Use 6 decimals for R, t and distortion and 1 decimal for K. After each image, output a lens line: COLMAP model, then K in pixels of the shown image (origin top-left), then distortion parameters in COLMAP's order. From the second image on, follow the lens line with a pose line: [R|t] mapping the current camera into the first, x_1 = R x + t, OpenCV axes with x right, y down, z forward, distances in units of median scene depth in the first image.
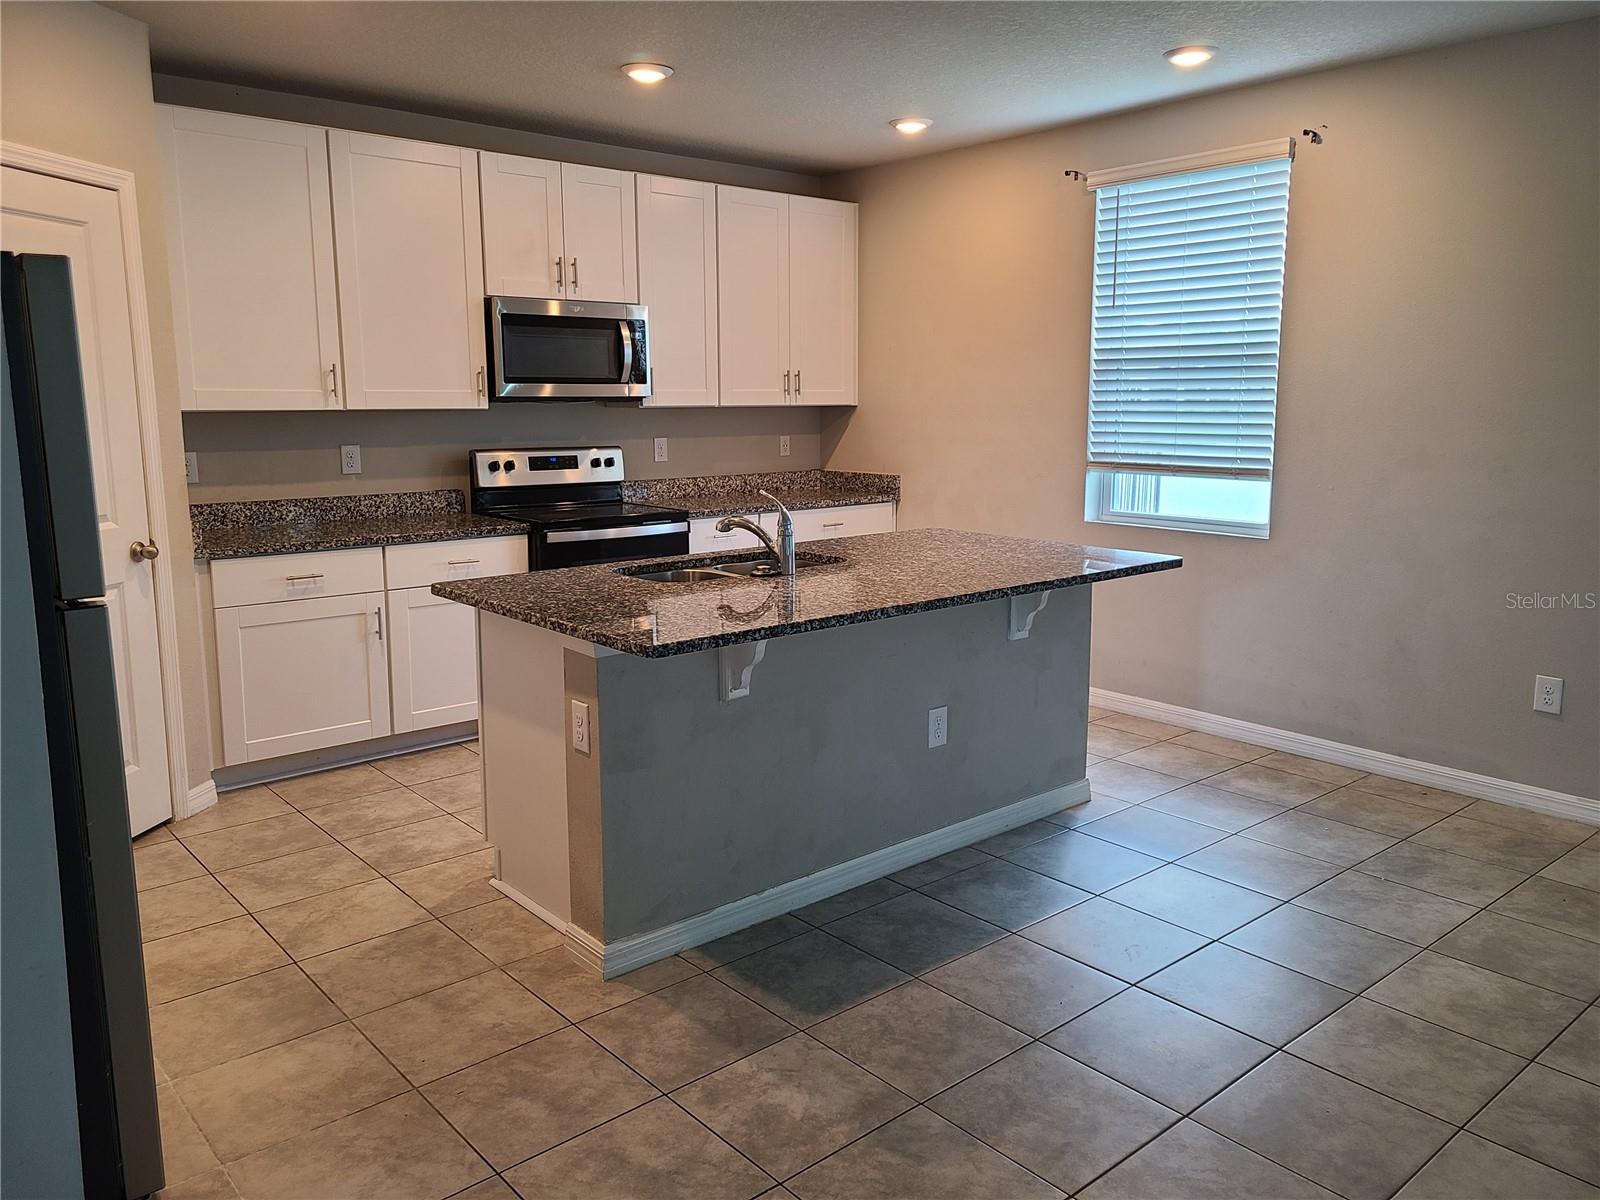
lens RADIAL K [[1194.7, 0, 802.2], [0, 1194.7, 584.1], [0, 0, 1]] dist [0.058952, -0.027280]
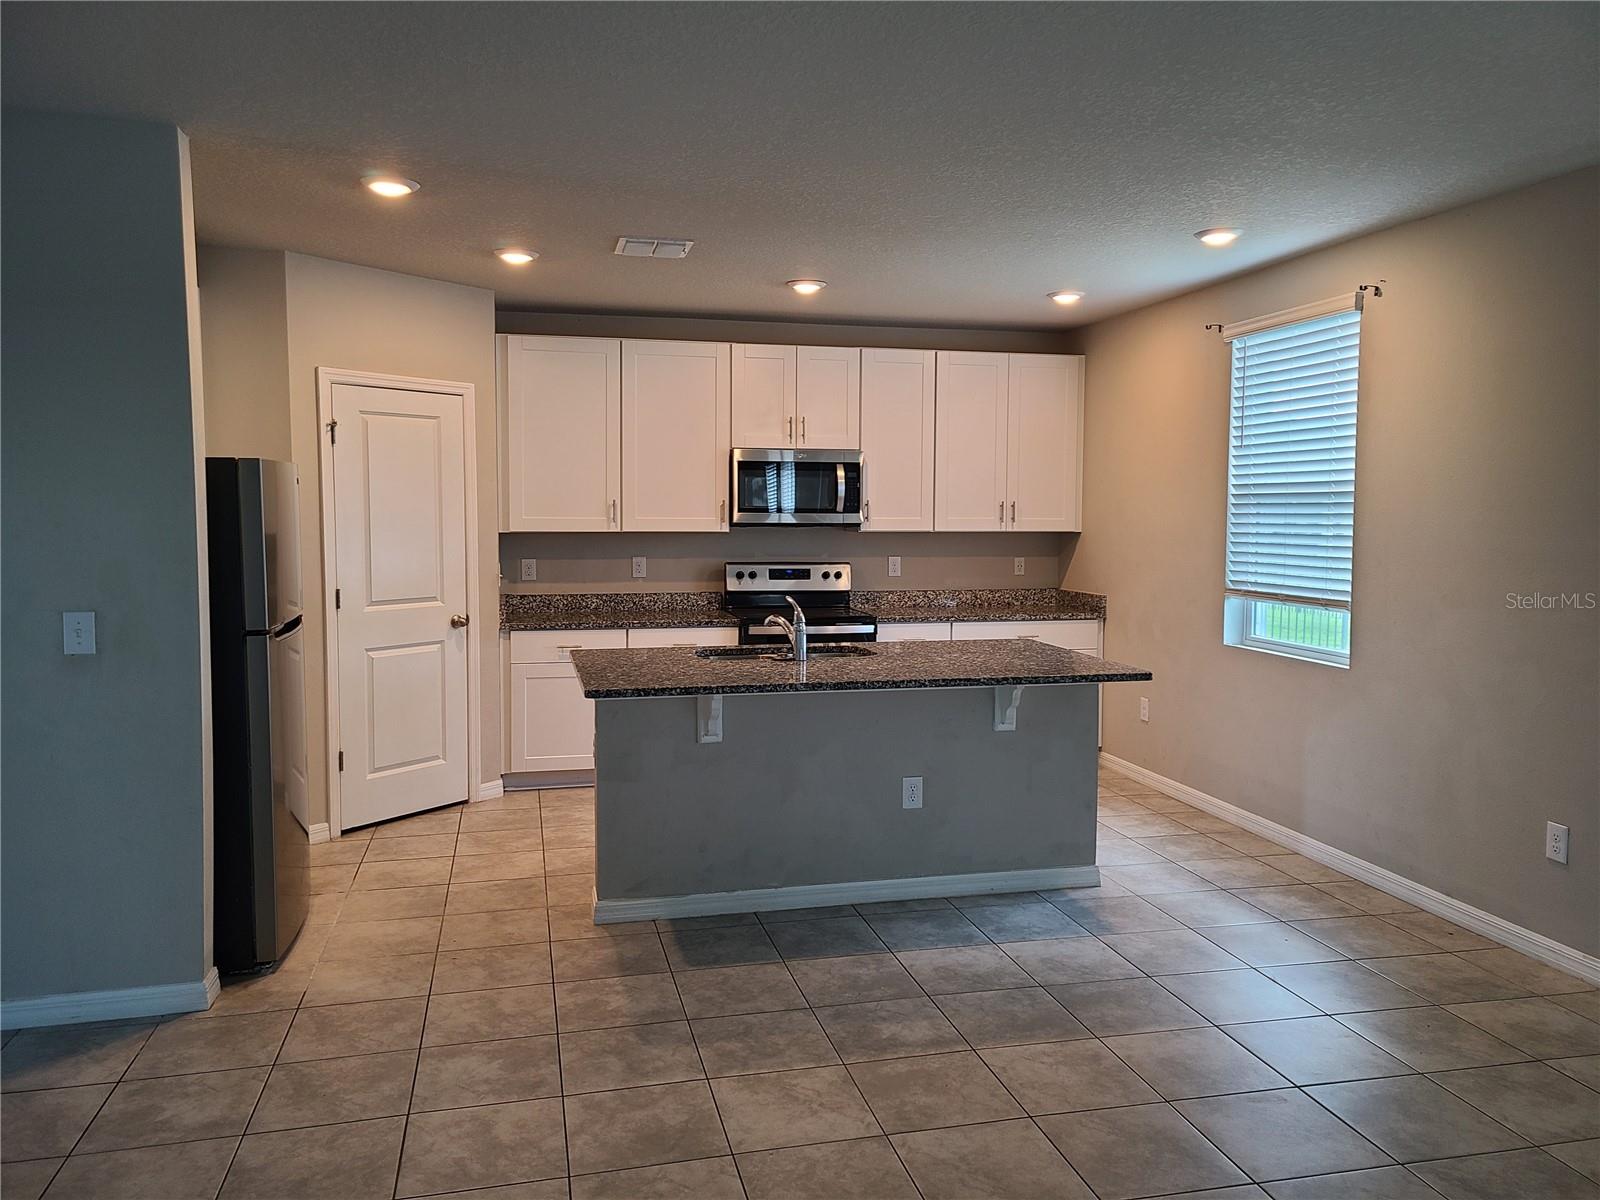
lens RADIAL K [[1194.7, 0, 801.0], [0, 1194.7, 601.9], [0, 0, 1]] dist [0.058952, -0.027280]
pose [[0.886295, 0.041873, -0.461223, 0.453137], [-0.079758, 0.994825, -0.062947, 0.008104], [0.456201, 0.092576, 0.885048, -0.132565]]
